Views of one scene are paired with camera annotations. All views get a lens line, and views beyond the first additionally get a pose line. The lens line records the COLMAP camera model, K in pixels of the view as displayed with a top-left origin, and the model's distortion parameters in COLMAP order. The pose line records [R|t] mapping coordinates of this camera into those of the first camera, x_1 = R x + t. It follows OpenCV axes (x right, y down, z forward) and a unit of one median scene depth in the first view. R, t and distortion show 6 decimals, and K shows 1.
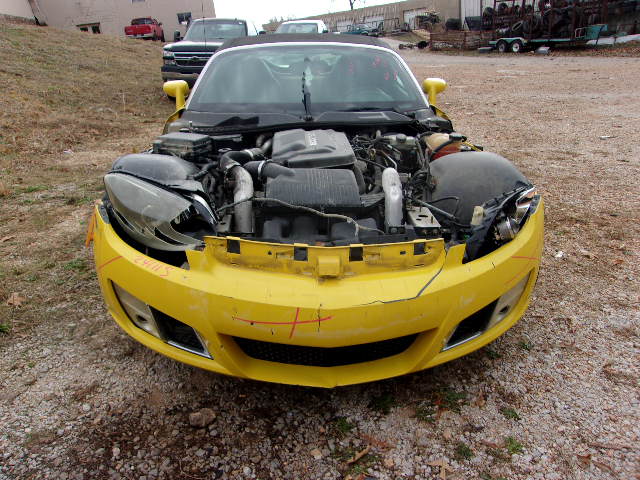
lens RADIAL K [[506.8, 0, 316.9], [0, 506.8, 243.1], [0, 0, 1]] dist [-0.001297, 0.007453]
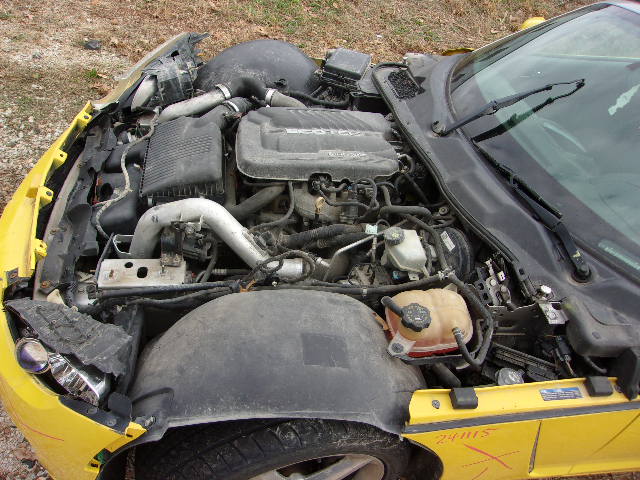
lens RADIAL K [[506.8, 0, 315.9], [0, 506.8, 240.6], [0, 0, 1]] dist [-0.001297, 0.007453]
pose [[0.065579, 0.673093, -0.736644, 0.654084], [-0.512099, 0.656303, 0.554095, -0.539218], [0.856420, 0.340898, 0.387730, 0.879172]]
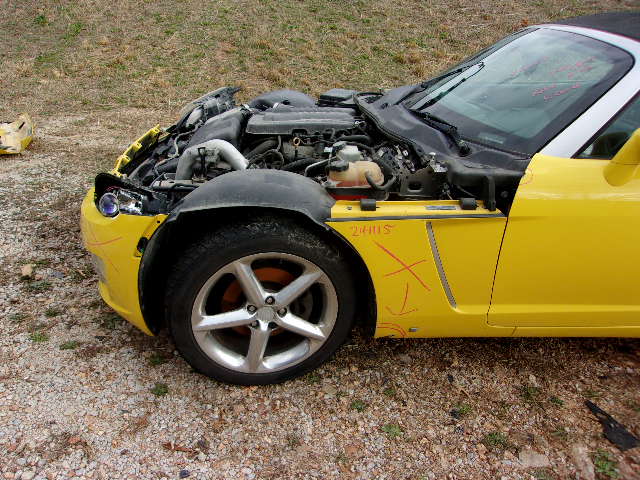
lens RADIAL K [[506.8, 0, 316.6], [0, 506.8, 239.9], [0, 0, 1]] dist [-0.001297, 0.007453]
pose [[-0.030218, 0.443535, -0.895747, 1.107735], [-0.407625, 0.812782, 0.416206, -0.479494], [0.912649, 0.377706, 0.156236, 1.078278]]
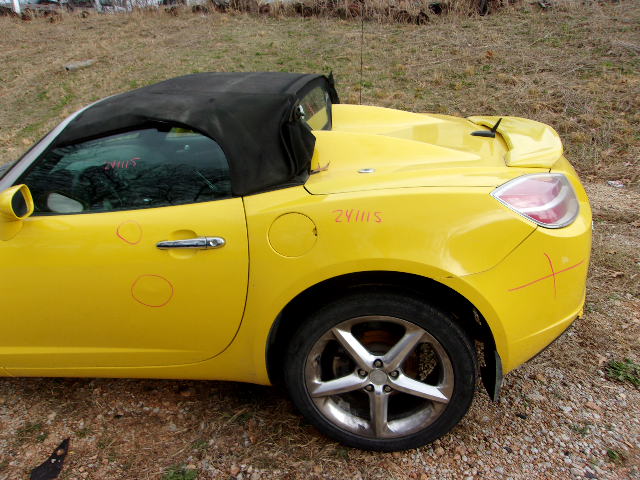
lens RADIAL K [[506.8, 0, 318.3], [0, 506.8, 238.0], [0, 0, 1]] dist [-0.001297, 0.007453]
pose [[-0.176367, 0.376379, -0.909524, 1.061617], [-0.306225, 0.857176, 0.414097, -0.931142], [0.935479, 0.351552, -0.035921, 2.099113]]
